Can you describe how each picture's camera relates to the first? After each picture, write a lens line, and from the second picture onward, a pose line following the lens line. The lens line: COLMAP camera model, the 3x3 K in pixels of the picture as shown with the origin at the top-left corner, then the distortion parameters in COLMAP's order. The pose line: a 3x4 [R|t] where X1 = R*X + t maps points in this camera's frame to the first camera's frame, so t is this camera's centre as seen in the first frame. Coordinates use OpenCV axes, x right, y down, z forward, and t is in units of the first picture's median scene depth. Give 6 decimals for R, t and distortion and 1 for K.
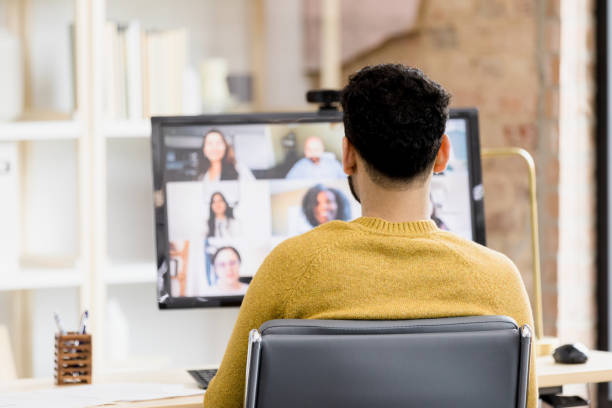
lens RADIAL K [[2163.3, 0, 305.5], [0, 2163.3, 205.3], [0, 0, 1]] dist [-0.181747, 0.000000]
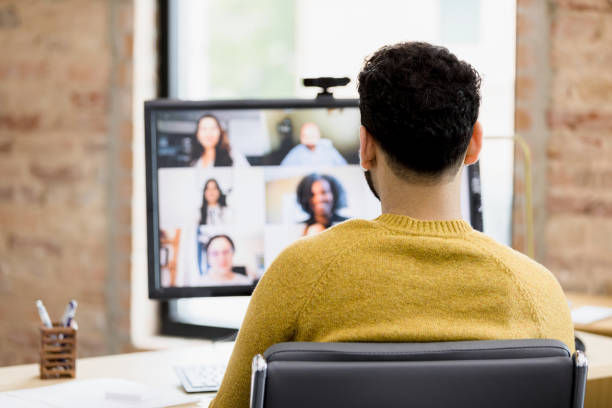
lens RADIAL K [[1542.5, 0, 308.6], [0, 1542.5, 198.4], [0, 0, 1]] dist [-0.029338, 0.000000]
pose [[0.999031, 0.016181, 0.040924, -0.025325], [-0.016663, 0.999795, 0.011481, -0.006085], [-0.040730, -0.012152, 0.999096, 0.311242]]
